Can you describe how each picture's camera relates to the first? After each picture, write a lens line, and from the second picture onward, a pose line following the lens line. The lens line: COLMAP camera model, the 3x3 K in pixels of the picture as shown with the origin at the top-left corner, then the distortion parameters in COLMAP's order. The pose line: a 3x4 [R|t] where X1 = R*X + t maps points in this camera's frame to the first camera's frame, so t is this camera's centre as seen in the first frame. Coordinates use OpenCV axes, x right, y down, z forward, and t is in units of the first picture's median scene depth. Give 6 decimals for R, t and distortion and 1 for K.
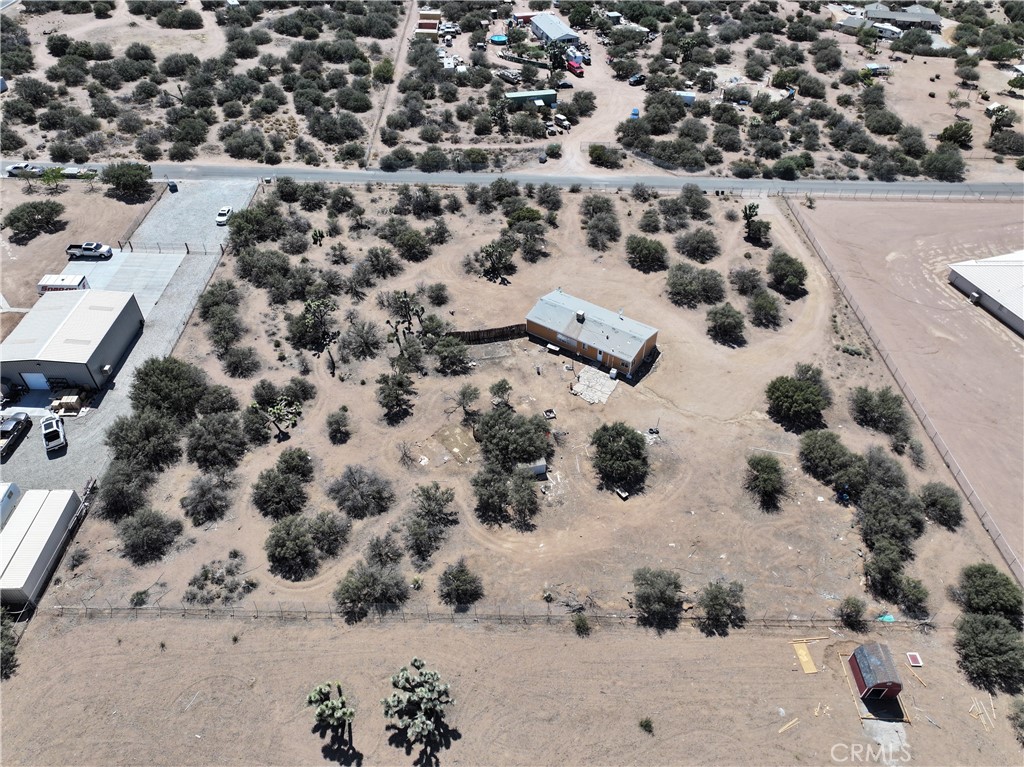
lens RADIAL K [[725.1, 0, 512.0], [0, 725.1, 383.5], [0, 0, 1]] dist [0.007574, 0.005771]
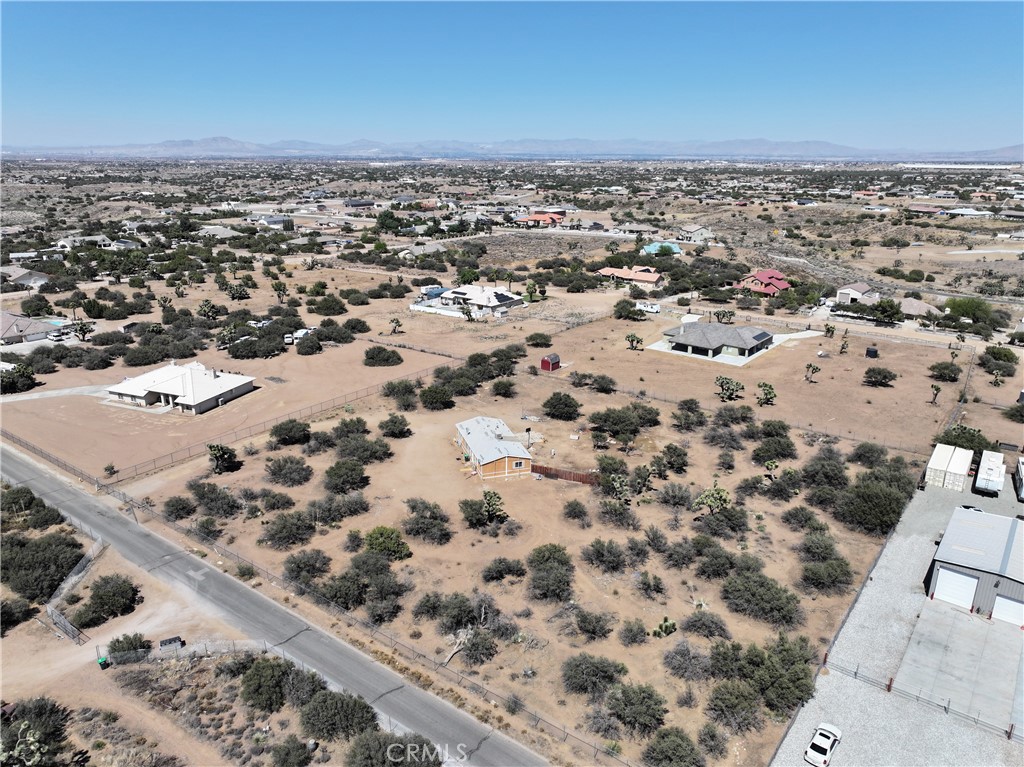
lens RADIAL K [[725.1, 0, 512.0], [0, 725.1, 383.5], [0, 0, 1]] dist [0.007574, 0.005771]
pose [[-0.793482, -0.195200, 0.576441, -0.649036], [0.403536, 0.540265, 0.738426, -1.110724], [-0.455571, 0.818542, -0.349920, 1.499016]]
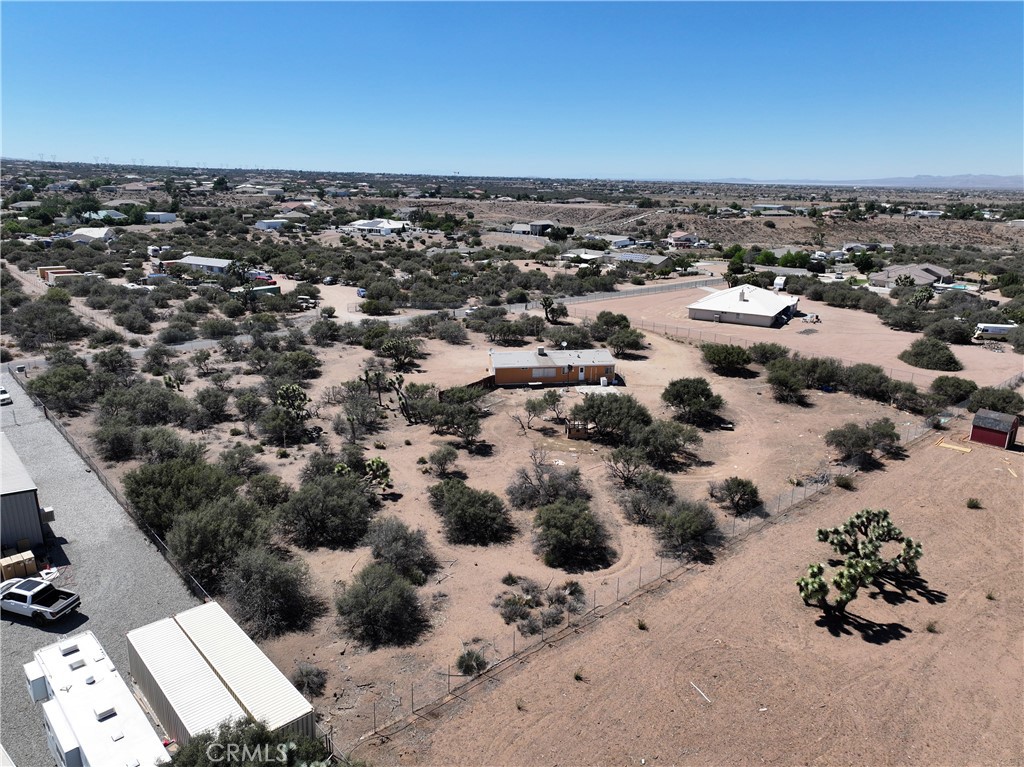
lens RADIAL K [[725.1, 0, 512.0], [0, 725.1, 383.5], [0, 0, 1]] dist [0.007574, 0.005771]
pose [[0.739282, -0.183932, 0.647789, -0.669922], [0.451110, 0.849489, -0.273621, 0.226977], [-0.499962, 0.494507, 0.710986, 0.372568]]
